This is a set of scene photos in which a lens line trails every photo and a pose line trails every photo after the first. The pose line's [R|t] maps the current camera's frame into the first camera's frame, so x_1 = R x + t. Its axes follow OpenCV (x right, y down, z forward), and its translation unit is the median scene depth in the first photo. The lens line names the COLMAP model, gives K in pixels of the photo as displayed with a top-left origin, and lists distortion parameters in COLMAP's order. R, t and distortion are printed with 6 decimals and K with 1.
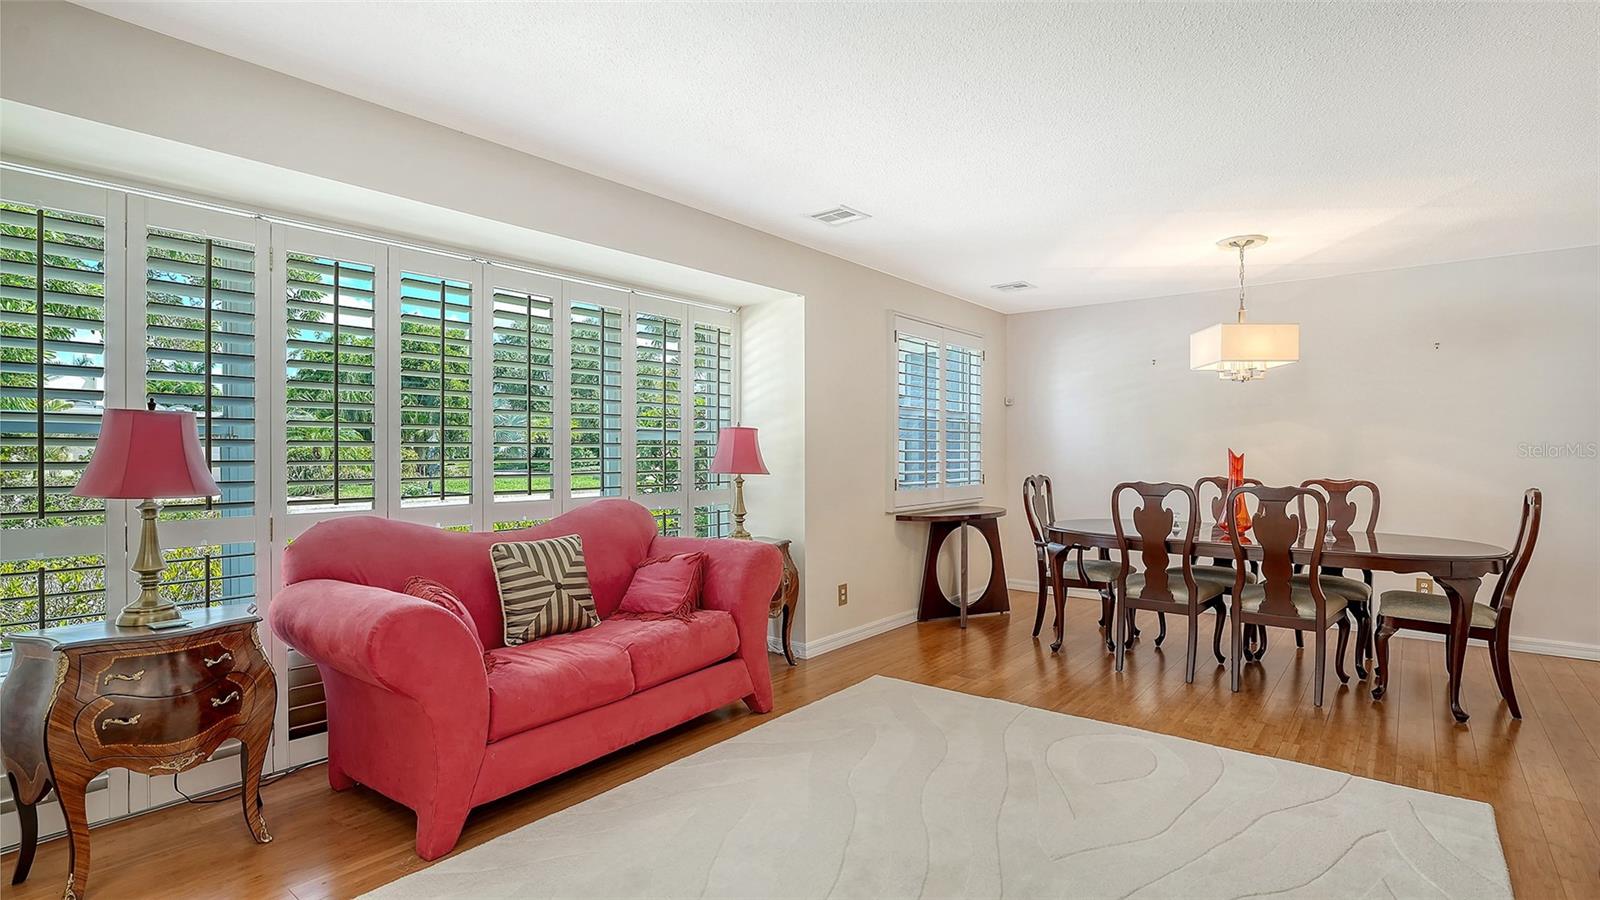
lens RADIAL K [[764.9, 0, 800.0], [0, 764.9, 450.0], [0, 0, 1]] dist [-0.004902, -0.000481]
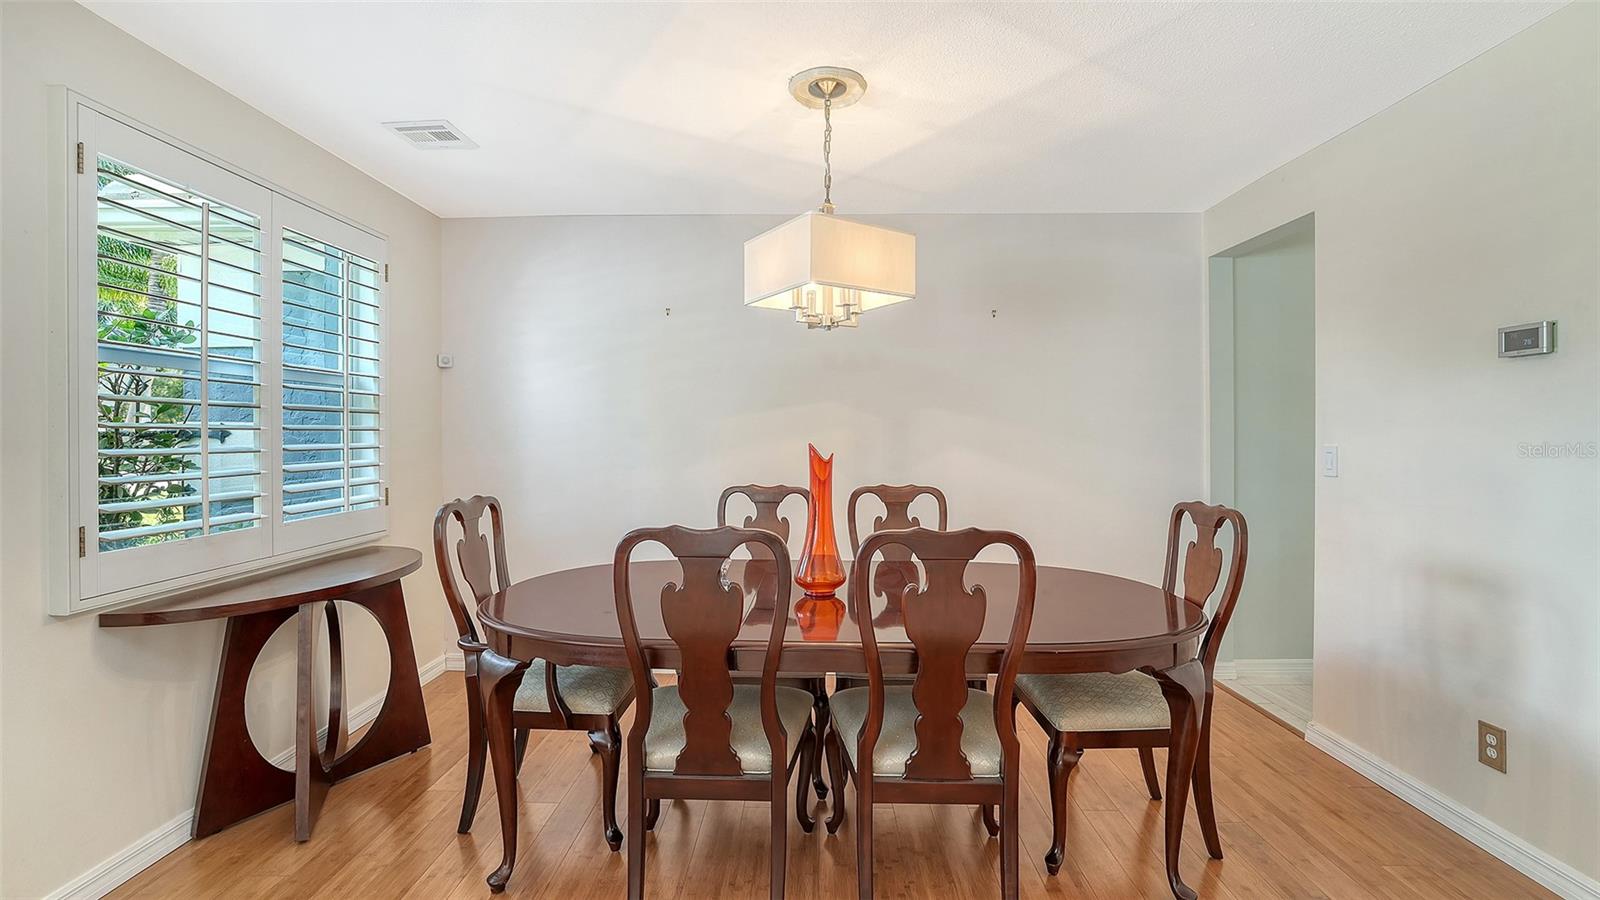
lens RADIAL K [[677.0, 0, 800.0], [0, 677.0, 450.0], [0, 0, 1]] dist [-0.023284, -0.000056]
pose [[0.790166, -0.014771, 0.612715, 0.250052], [0.001370, 0.999750, 0.022335, -0.008992], [-0.612892, -0.016809, 0.789988, 0.613378]]
